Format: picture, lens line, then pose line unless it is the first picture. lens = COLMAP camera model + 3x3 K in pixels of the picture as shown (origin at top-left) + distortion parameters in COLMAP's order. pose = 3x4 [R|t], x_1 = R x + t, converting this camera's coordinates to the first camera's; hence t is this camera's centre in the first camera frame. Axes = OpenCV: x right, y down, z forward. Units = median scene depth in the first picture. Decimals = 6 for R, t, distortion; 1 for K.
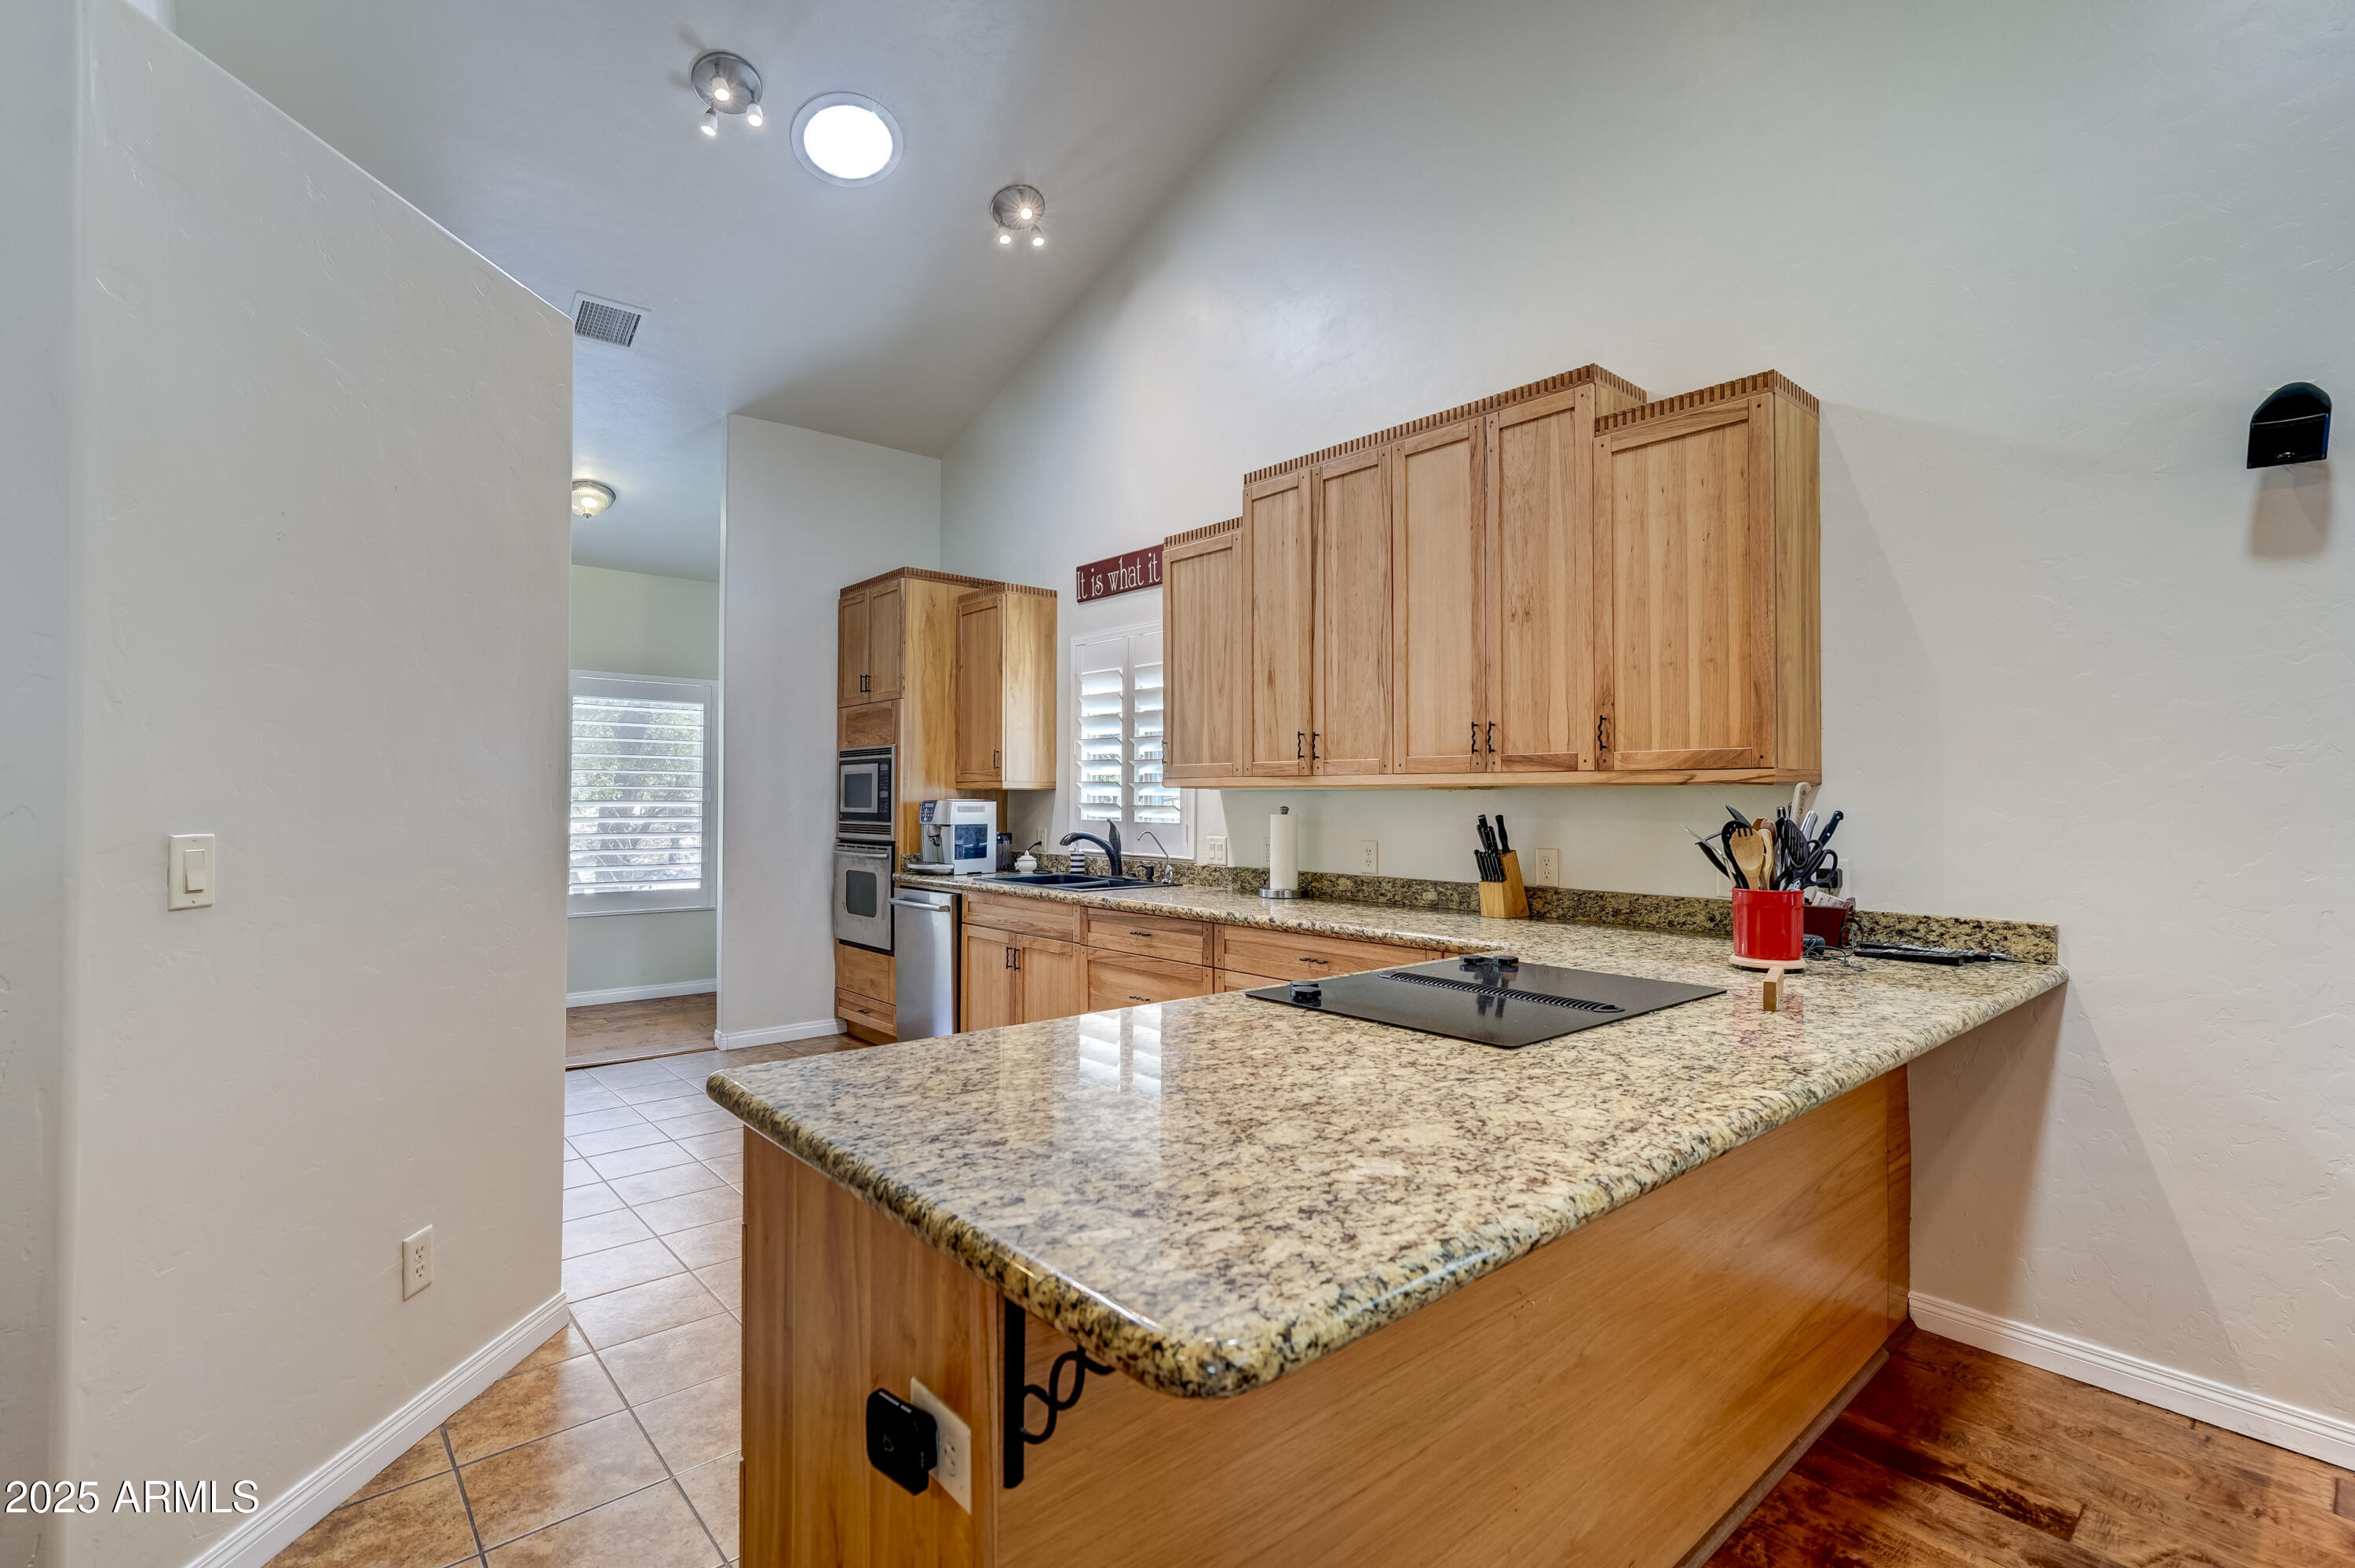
lens RADIAL K [[1065.8, 0, 1186.7], [0, 1065.8, 786.7], [0, 0, 1]] dist [0.000133, 0.002550]
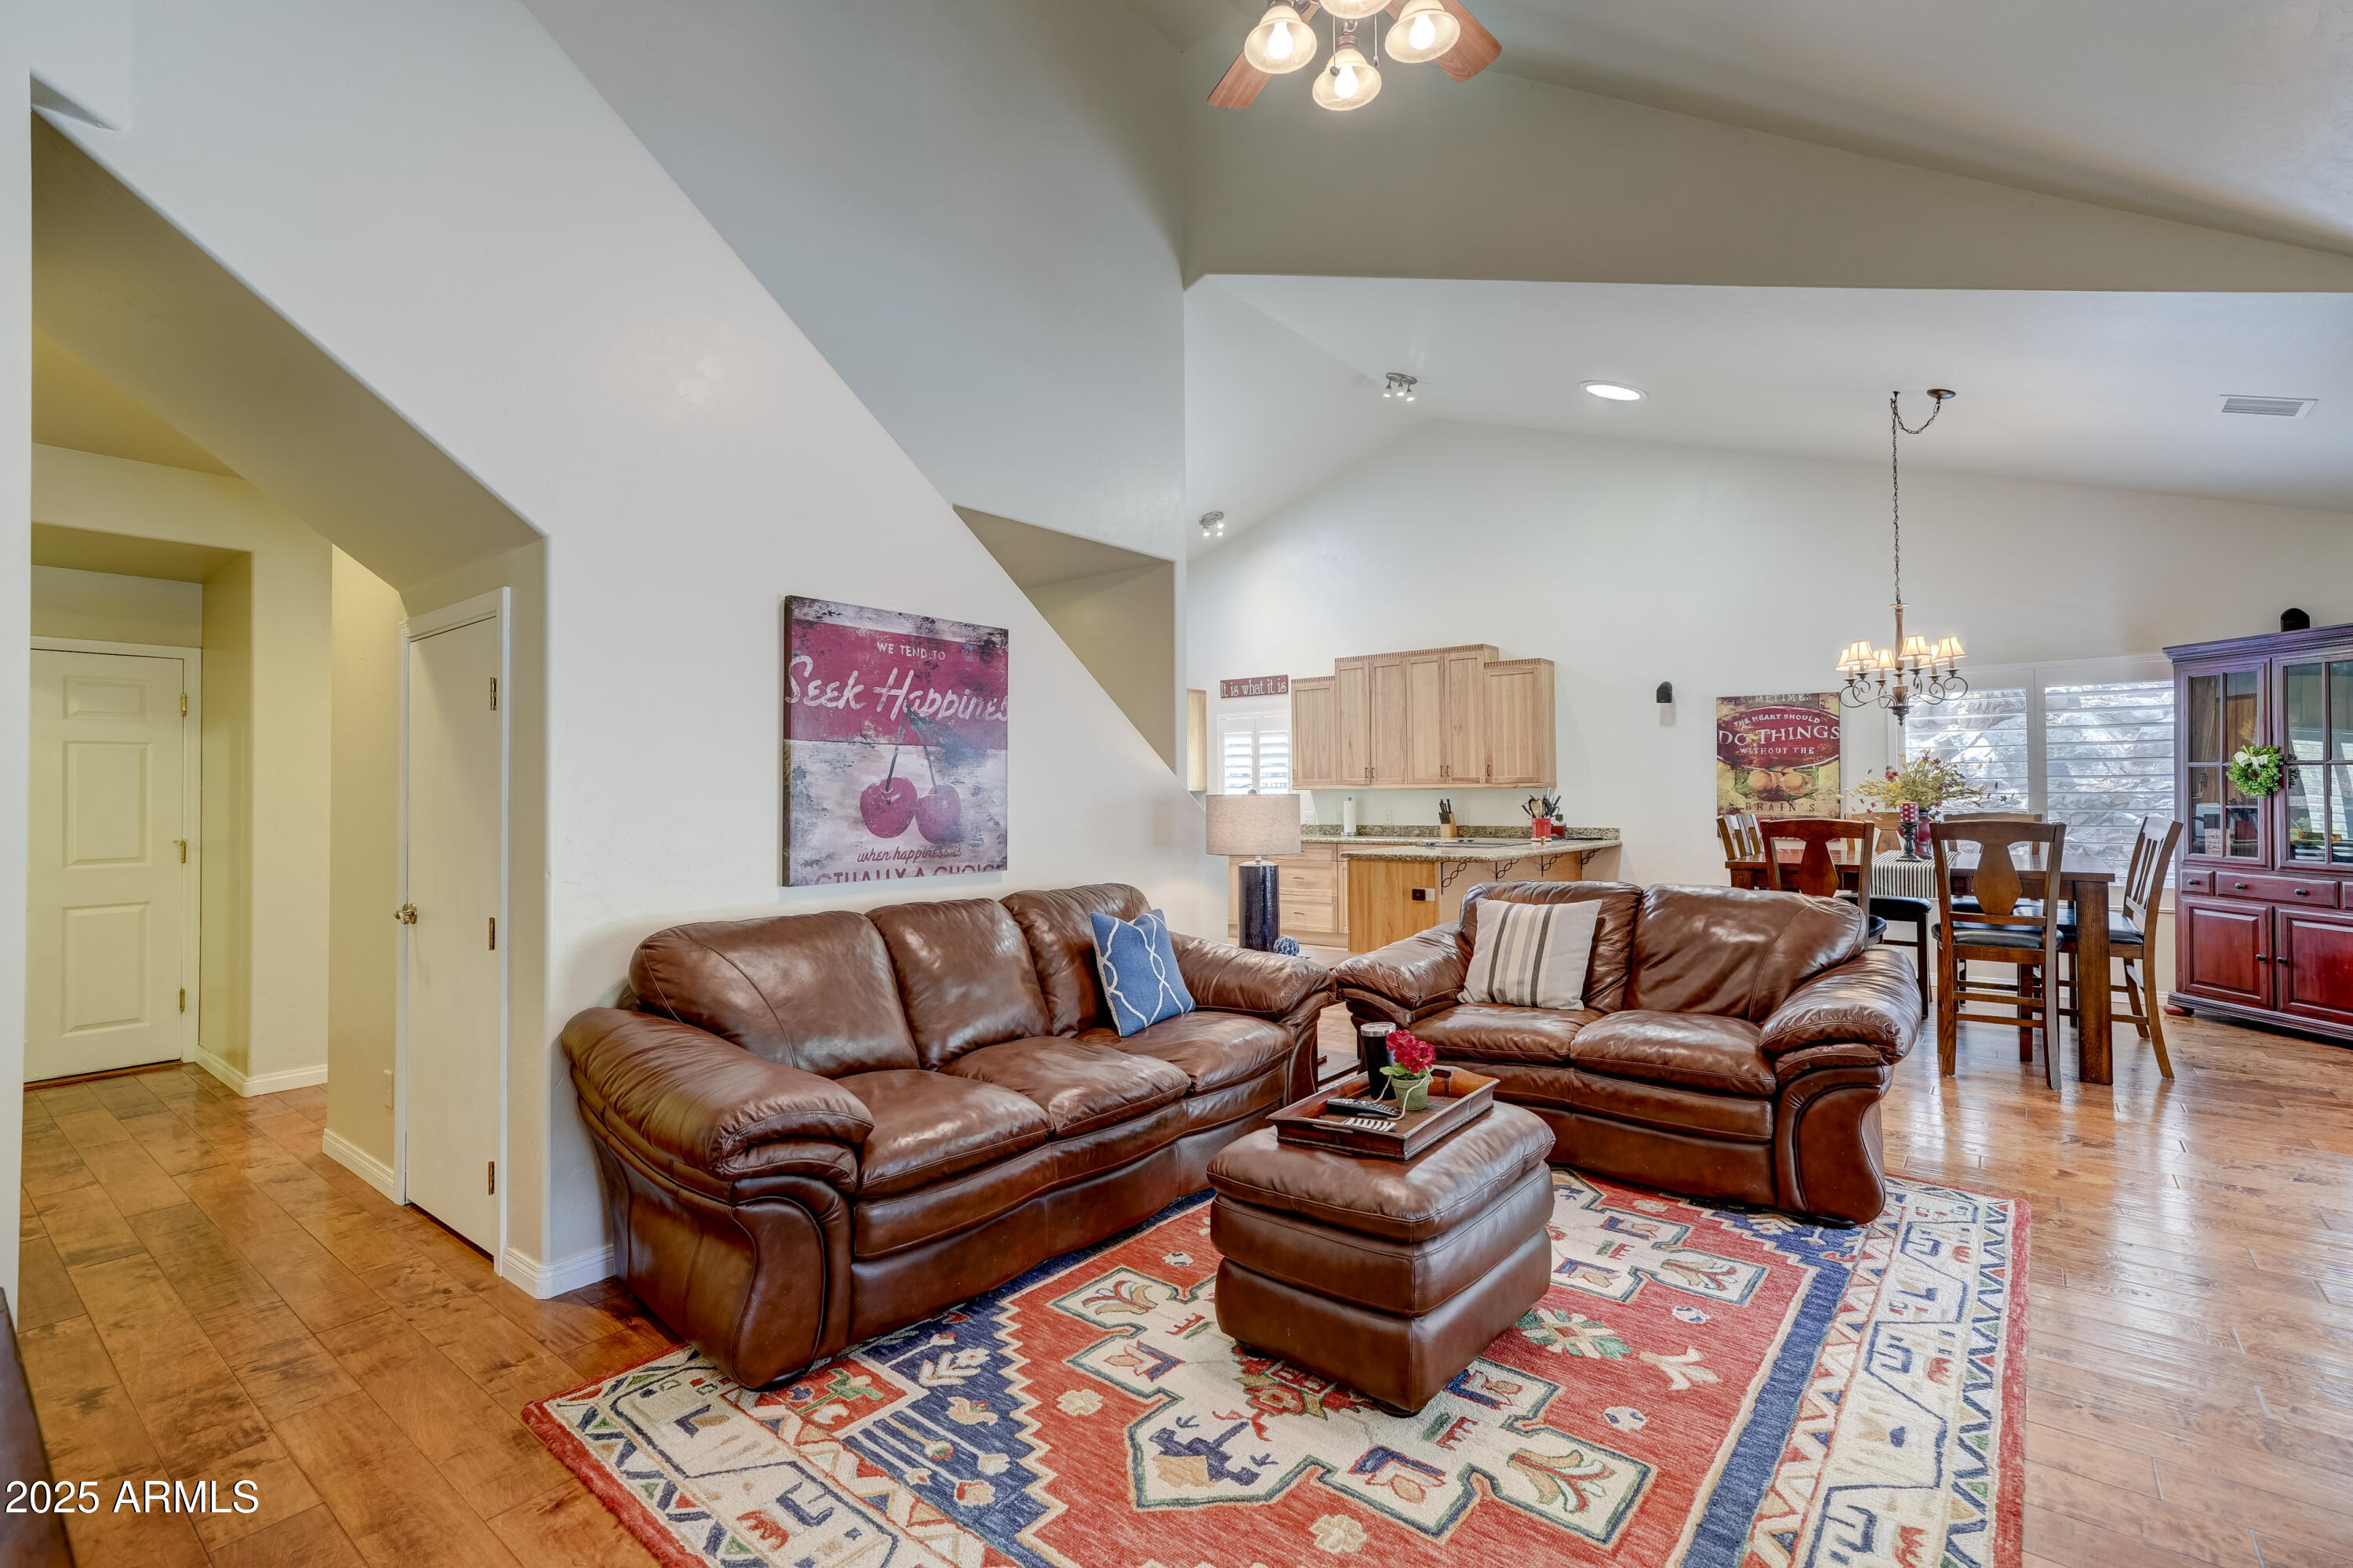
lens RADIAL K [[1065.1, 0, 1177.0], [0, 1065.1, 778.1], [0, 0, 1]] dist [0.000133, 0.002550]
pose [[0.984715, -0.007428, 0.174017, -0.941234], [0.008585, 0.999946, -0.005896, -0.018158], [-0.173964, 0.007300, 0.984725, -1.699496]]
